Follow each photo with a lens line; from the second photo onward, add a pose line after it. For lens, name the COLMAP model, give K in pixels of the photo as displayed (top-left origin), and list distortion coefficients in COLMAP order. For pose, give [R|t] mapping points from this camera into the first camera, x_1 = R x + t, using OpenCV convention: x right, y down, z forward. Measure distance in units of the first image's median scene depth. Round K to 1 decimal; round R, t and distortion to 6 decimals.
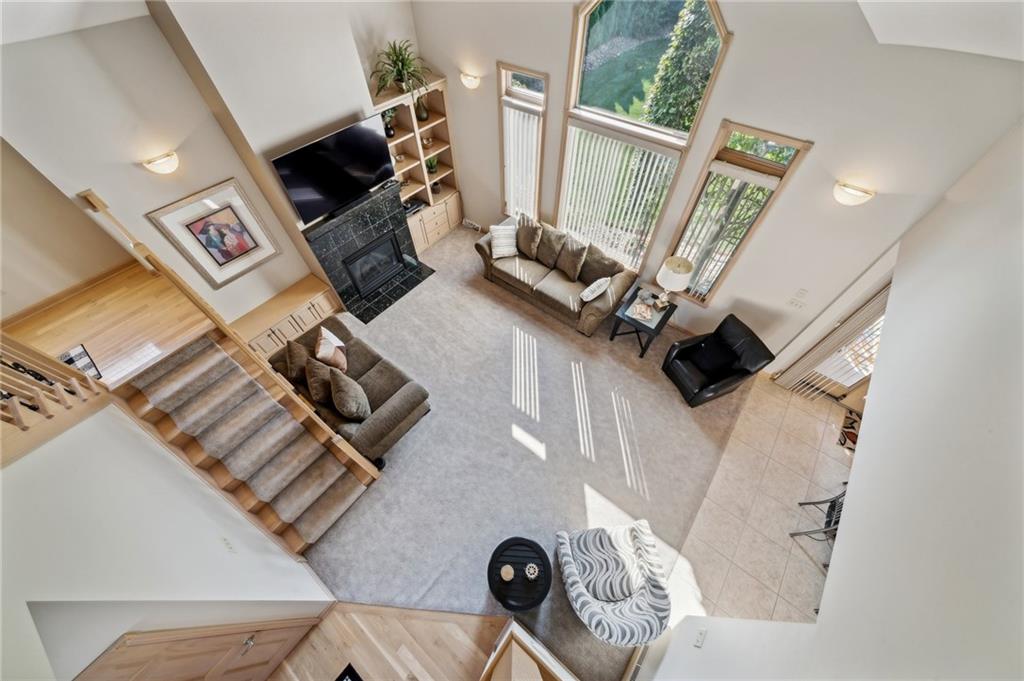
lens RADIAL K [[356.8, 0, 511.7], [0, 356.8, 339.7], [0, 0, 1]] dist [-0.000646, 0.000160]
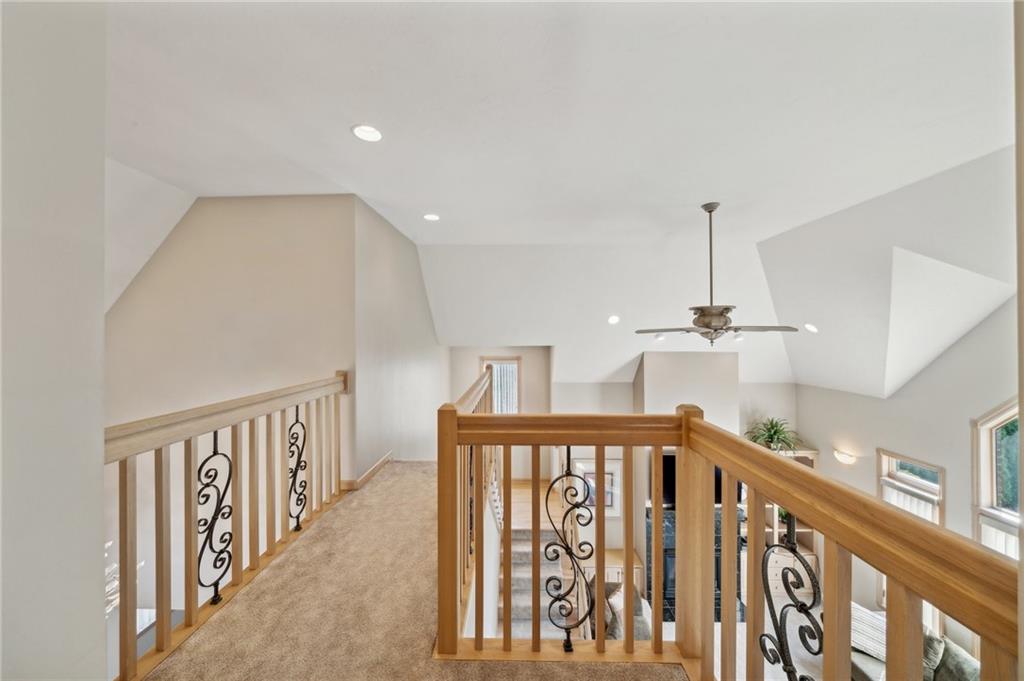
lens RADIAL K [[356.8, 0, 512.2], [0, 356.8, 337.1], [0, 0, 1]] dist [-0.000646, 0.000160]
pose [[0.599008, 0.004075, -0.800733, 0.157817], [-0.643972, 0.596779, -0.478701, 0.259798], [0.475910, 0.802395, 0.360100, -0.202491]]
